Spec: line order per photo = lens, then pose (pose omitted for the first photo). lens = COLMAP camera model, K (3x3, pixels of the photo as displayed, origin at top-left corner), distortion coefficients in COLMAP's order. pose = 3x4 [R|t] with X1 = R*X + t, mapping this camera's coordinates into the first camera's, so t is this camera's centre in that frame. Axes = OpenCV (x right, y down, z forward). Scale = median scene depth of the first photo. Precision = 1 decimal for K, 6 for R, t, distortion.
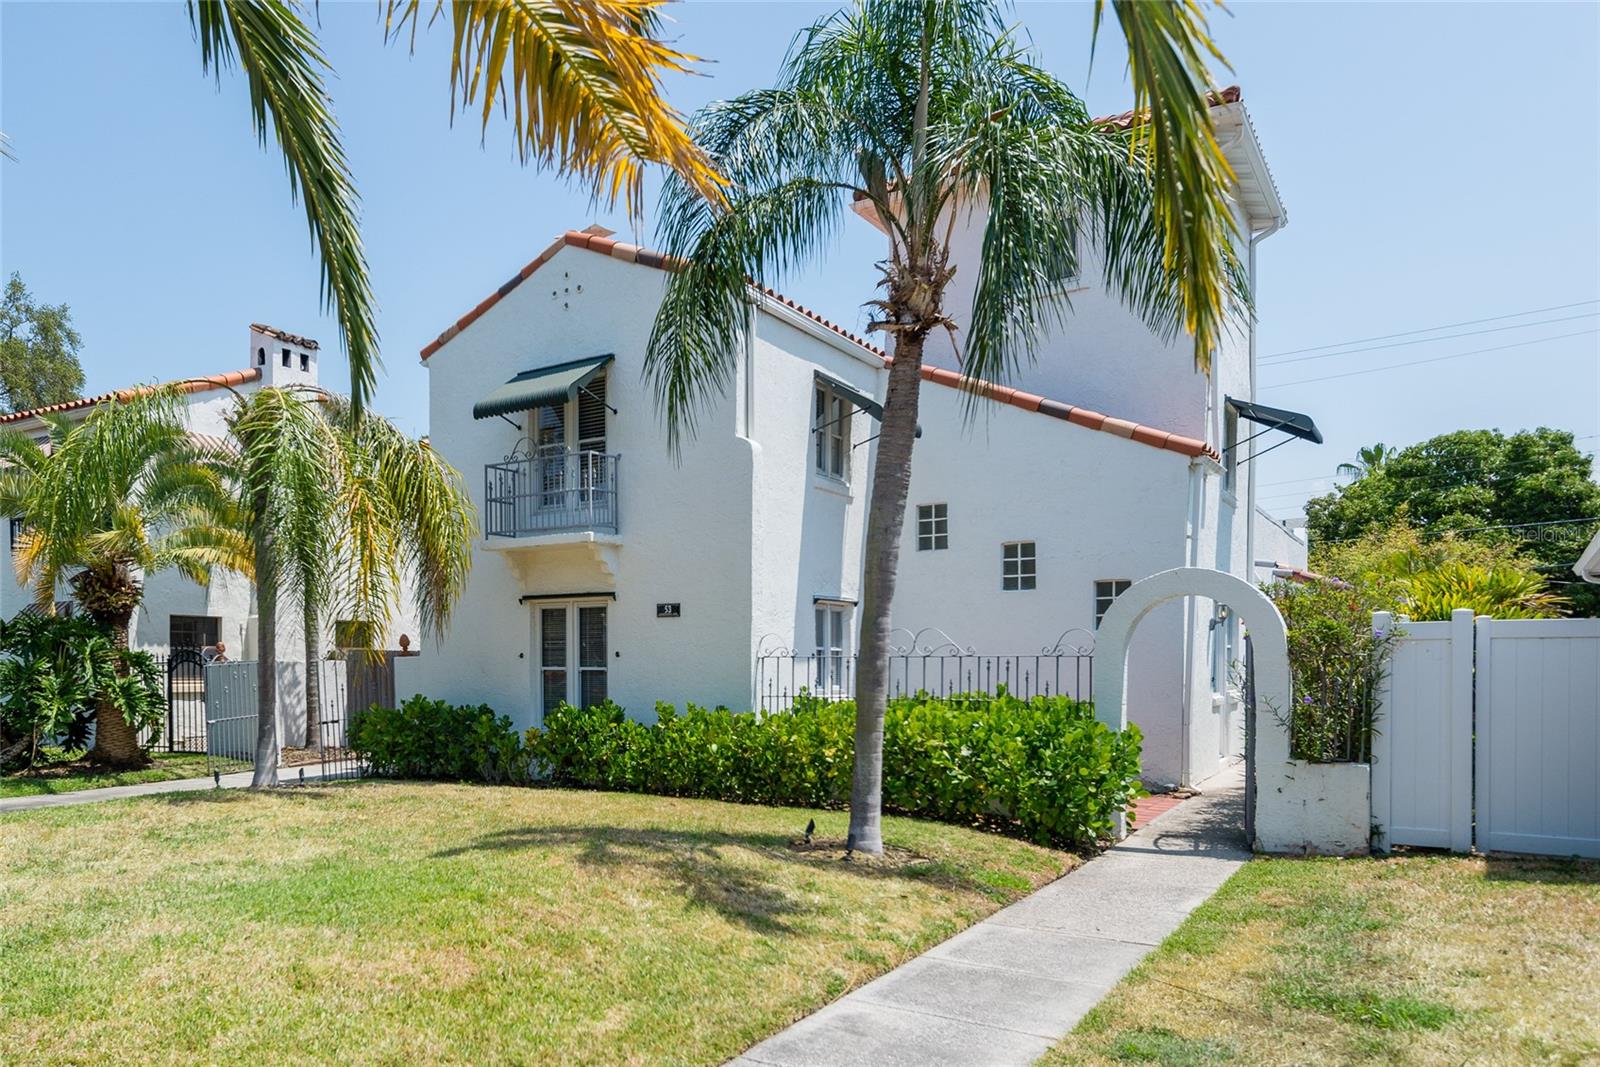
lens RADIAL K [[1026.7, 0, 800.0], [0, 1026.7, 533.5], [0, 0, 1]] dist [-0.001060, -0.000237]
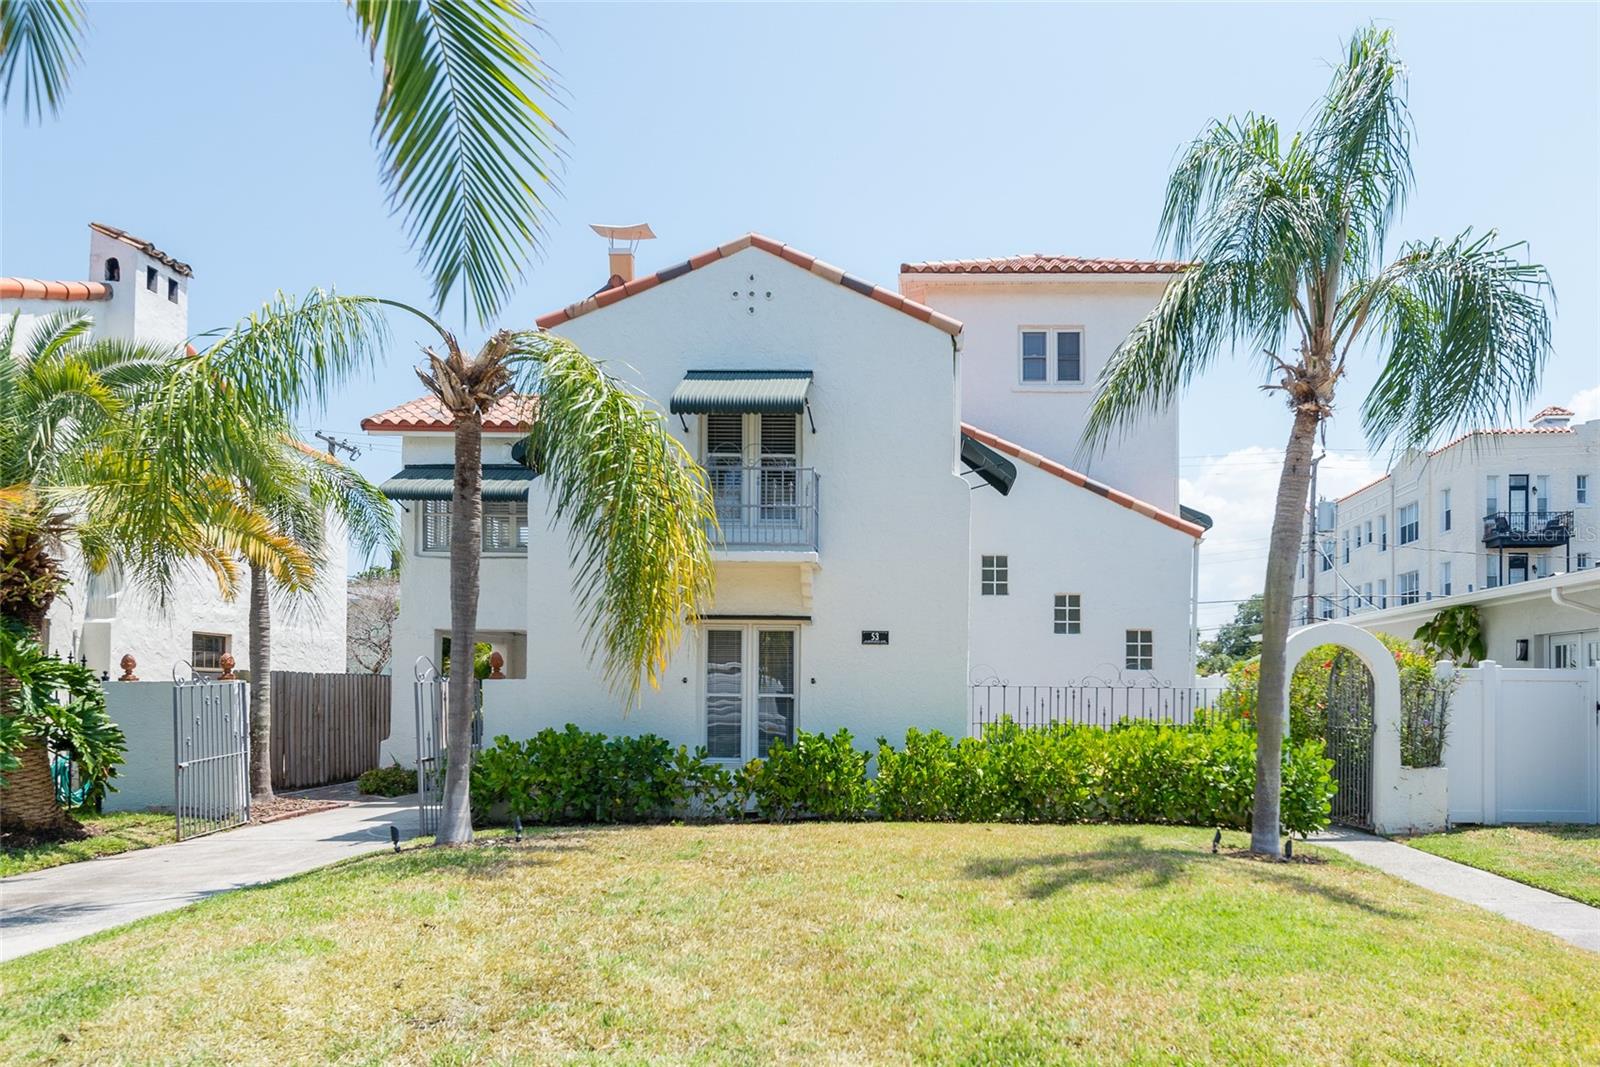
lens RADIAL K [[899.4, 0, 800.1], [0, 899.4, 578.8], [0, 0, 1]] dist [0.005655, -0.000524]
pose [[0.853240, 0.078792, 0.515532, -0.602981], [-0.073165, 0.996830, -0.031260, 0.047191], [-0.516361, -0.011046, 0.856300, 0.270346]]
